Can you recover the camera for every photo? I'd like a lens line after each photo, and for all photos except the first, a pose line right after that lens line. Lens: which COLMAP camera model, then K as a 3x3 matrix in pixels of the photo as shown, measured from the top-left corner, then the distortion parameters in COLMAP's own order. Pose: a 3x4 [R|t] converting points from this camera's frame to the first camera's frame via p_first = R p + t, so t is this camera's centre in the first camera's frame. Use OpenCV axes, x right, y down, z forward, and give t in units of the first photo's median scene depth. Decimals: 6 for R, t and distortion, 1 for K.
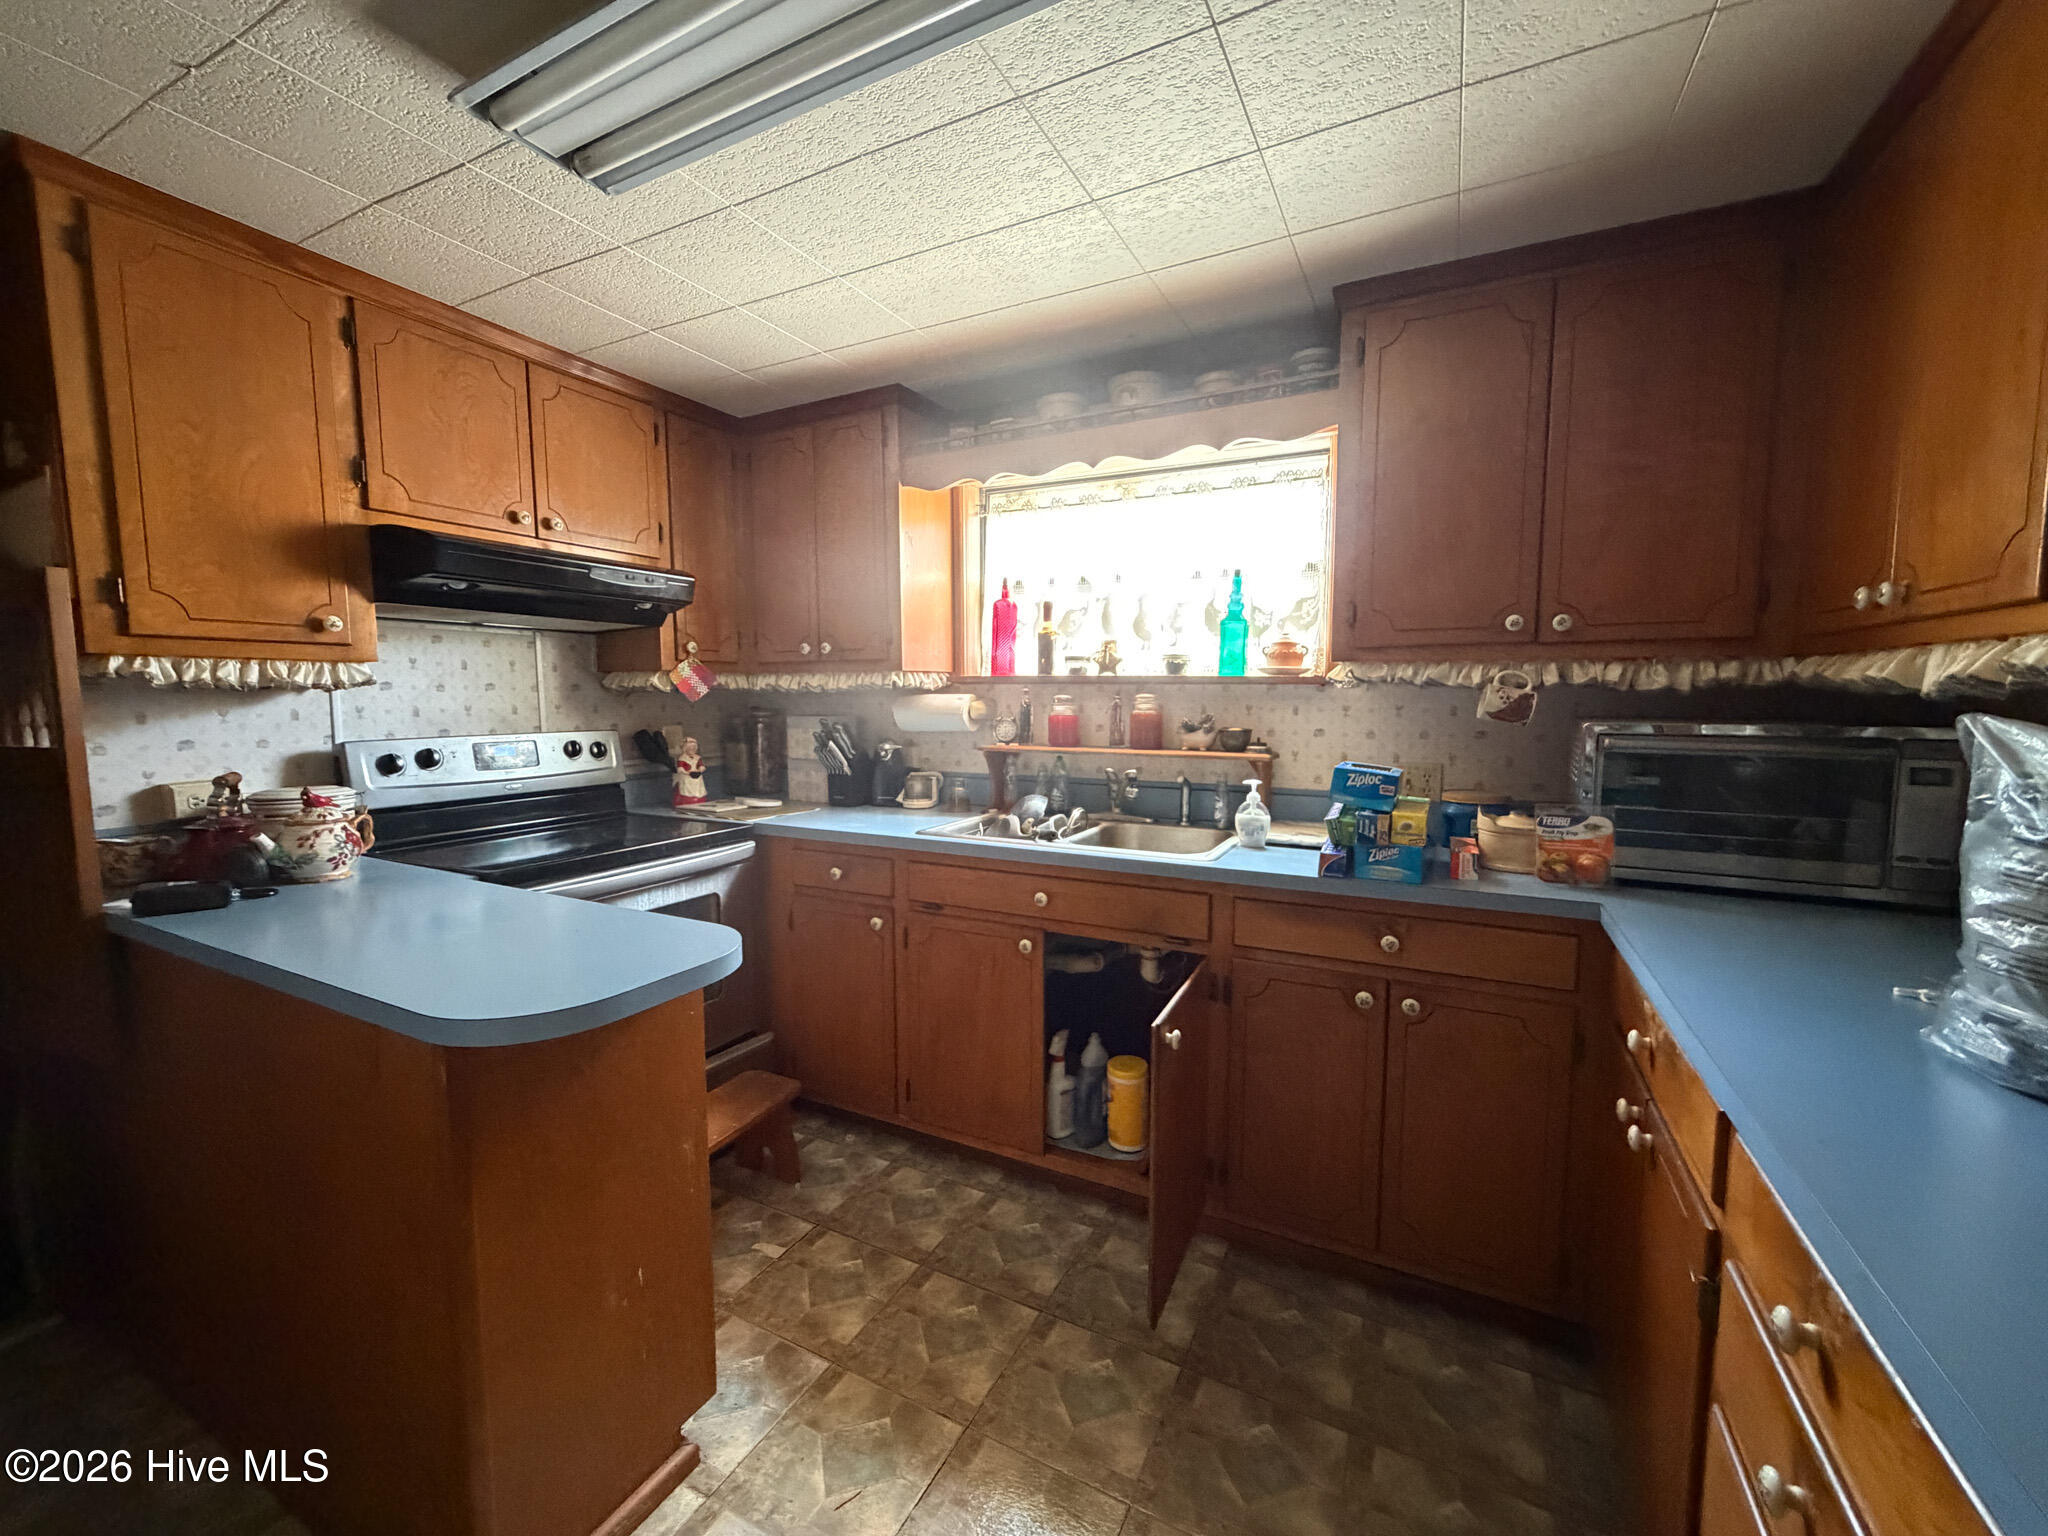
lens RADIAL K [[819.5, 0, 1015.9], [0, 819.5, 770.8], [0, 0, 1]] dist [-0.002126, 0.000178]
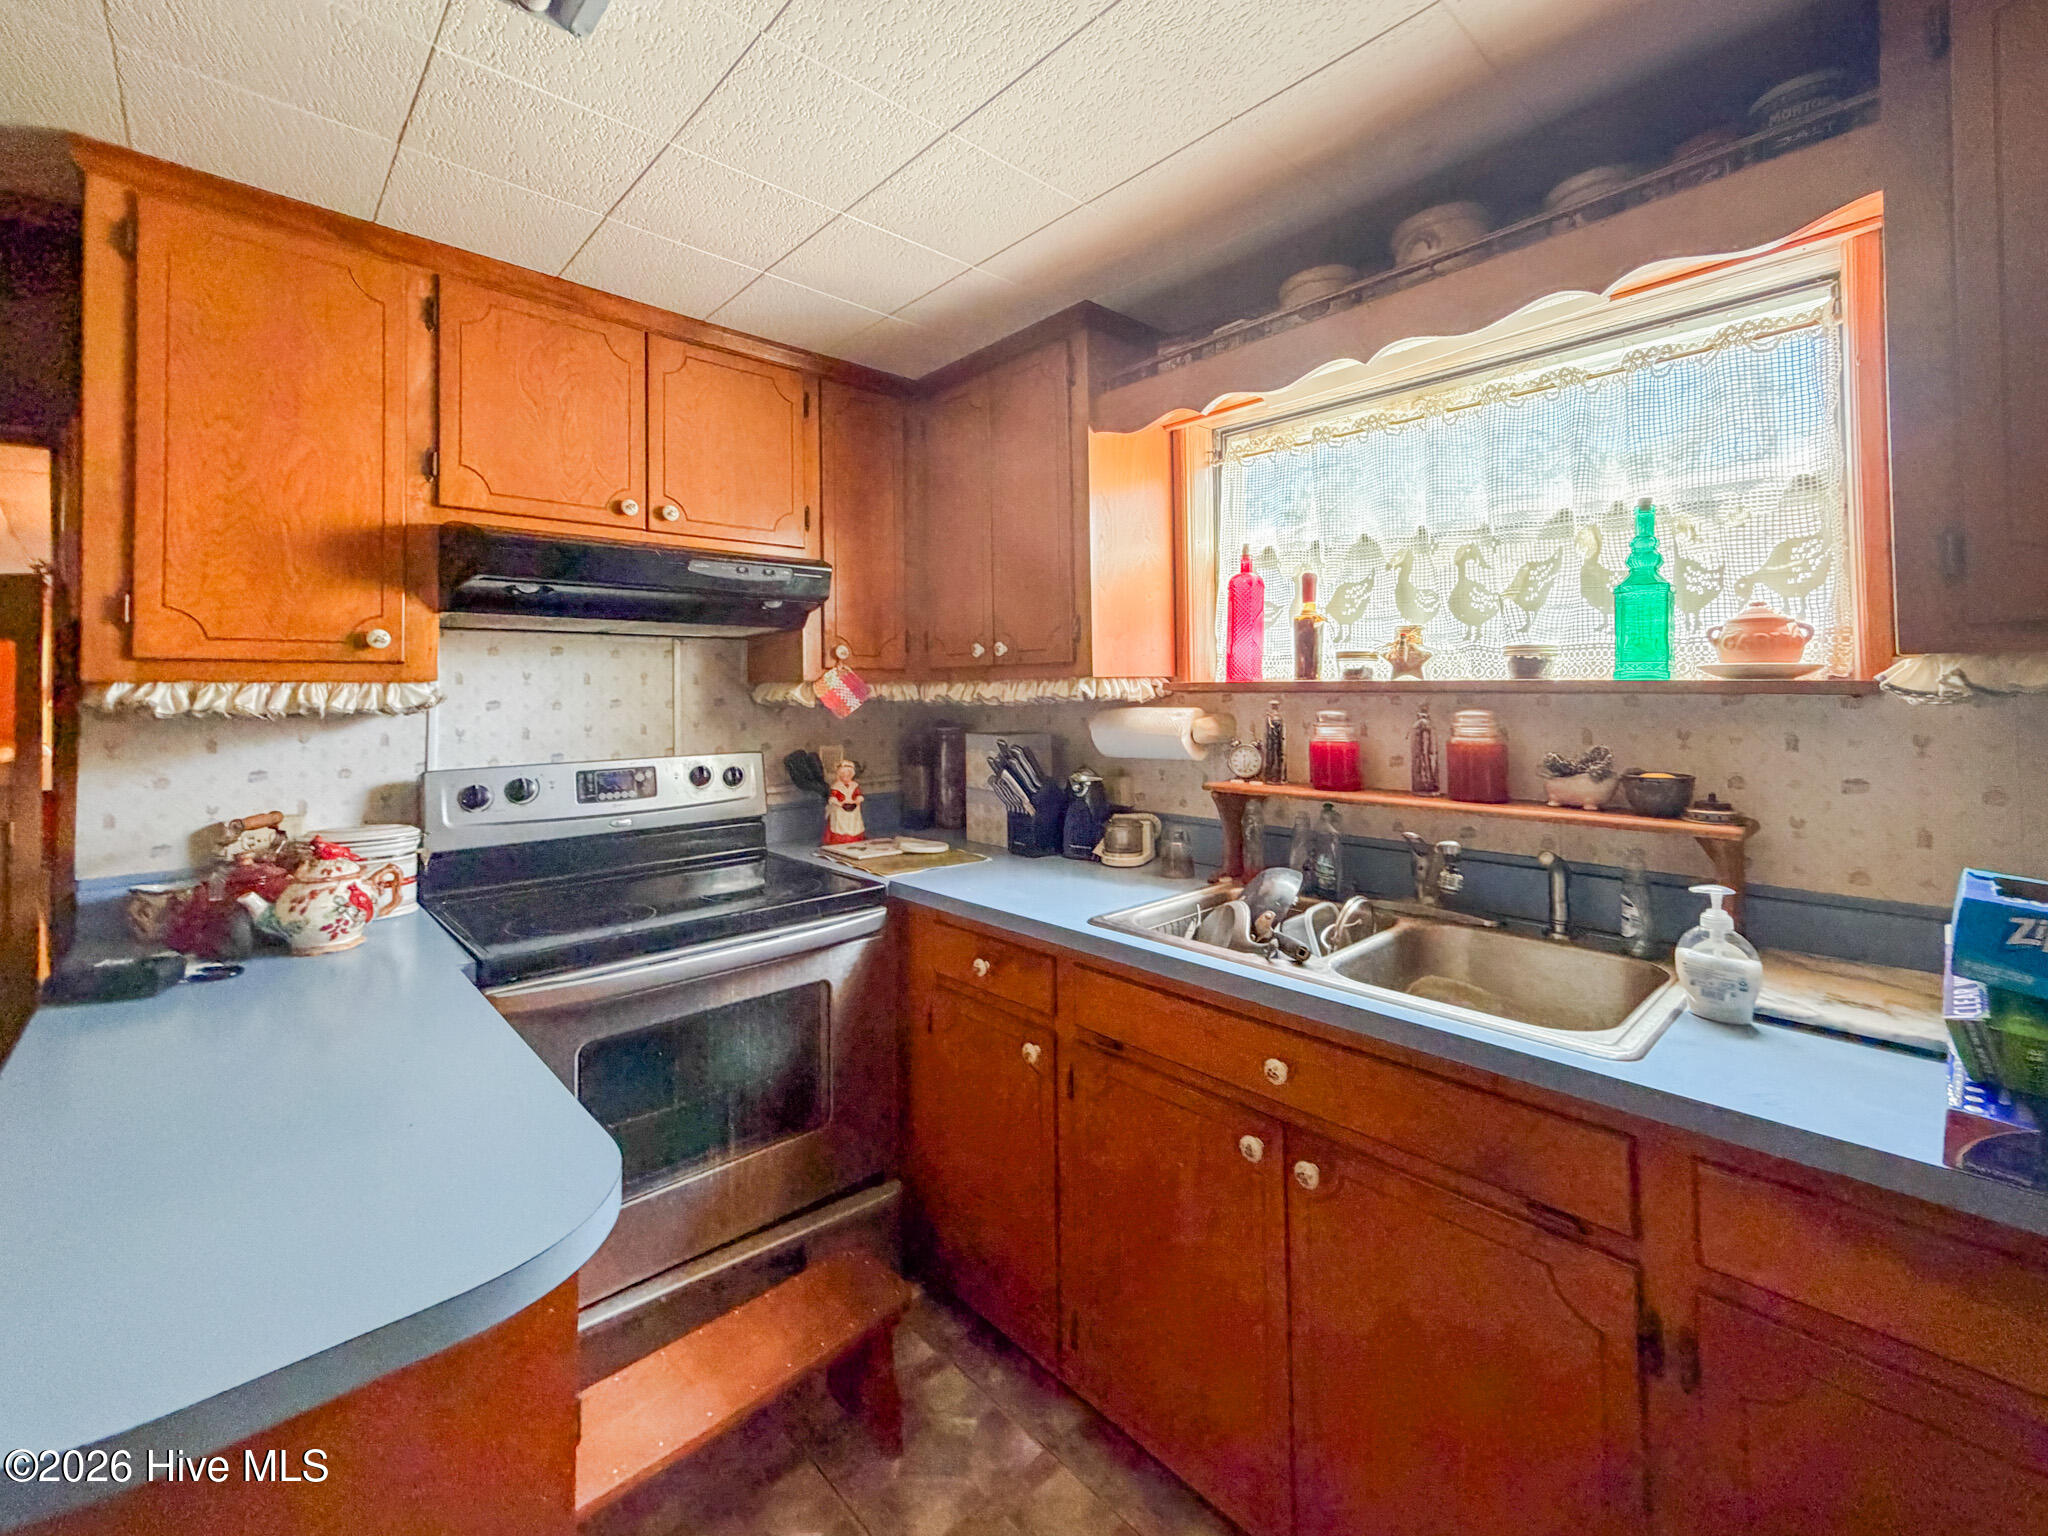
lens RADIAL K [[868.6, 0, 984.5], [0, 868.6, 669.6], [0, 0, 1]] dist [0.003945, 0.000447]
pose [[0.931869, -0.016171, -0.362434, 0.057599], [-0.026584, 0.993277, -0.112671, -0.044732], [0.361819, 0.114629, 0.925174, 0.284091]]
